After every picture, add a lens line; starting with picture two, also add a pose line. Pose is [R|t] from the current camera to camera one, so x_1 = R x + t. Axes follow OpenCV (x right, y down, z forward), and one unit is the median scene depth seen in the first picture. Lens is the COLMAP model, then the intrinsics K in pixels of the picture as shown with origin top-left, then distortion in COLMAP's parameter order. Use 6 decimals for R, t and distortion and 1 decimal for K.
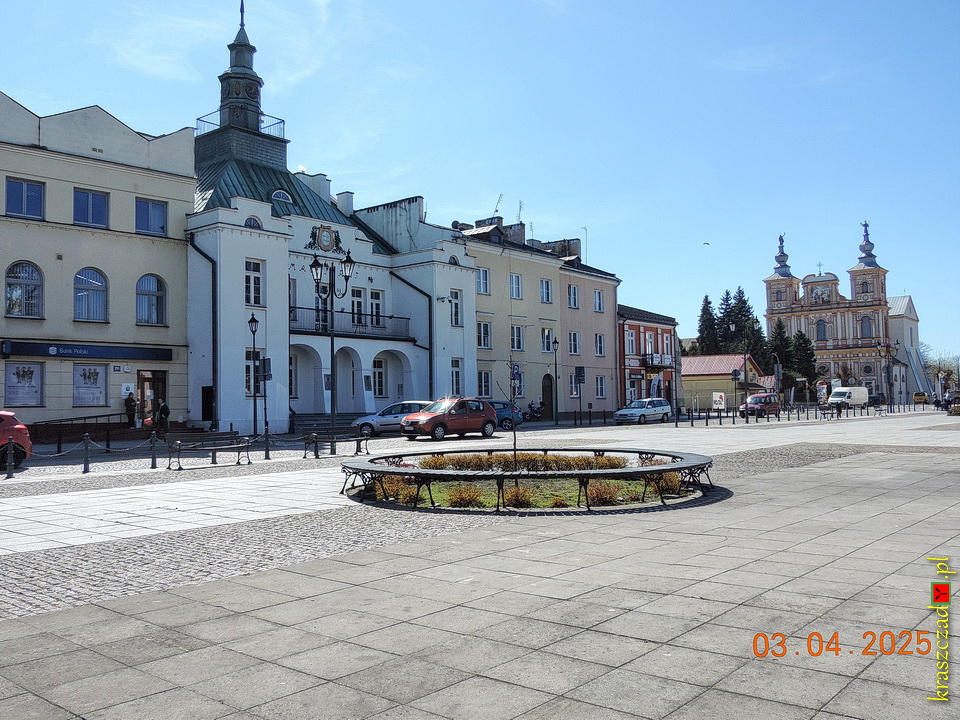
lens RADIAL K [[842.3, 0, 480.0], [0, 842.3, 360.0], [0, 0, 1]] dist [0.005539, 0.001515]
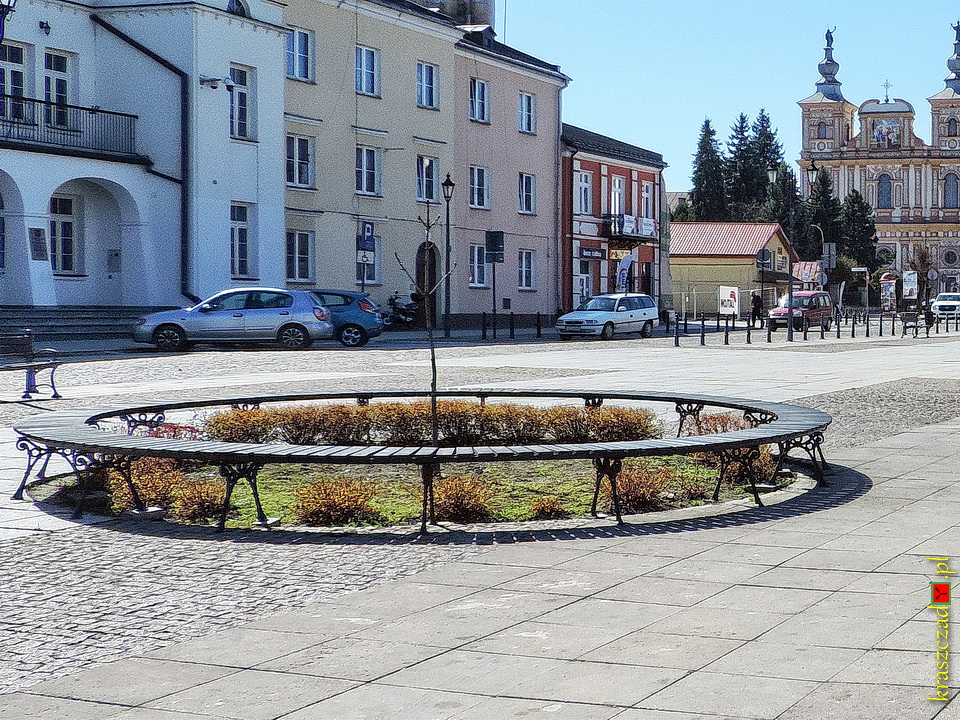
lens RADIAL K [[976.7, 0, 480.2], [0, 976.7, 304.6], [0, 0, 1]] dist [-0.006183, -0.001999]
pose [[0.906640, 0.016467, 0.421583, -0.160046], [-0.049359, 0.996516, 0.067226, 0.013614], [-0.419008, -0.081759, 0.904294, 0.450163]]
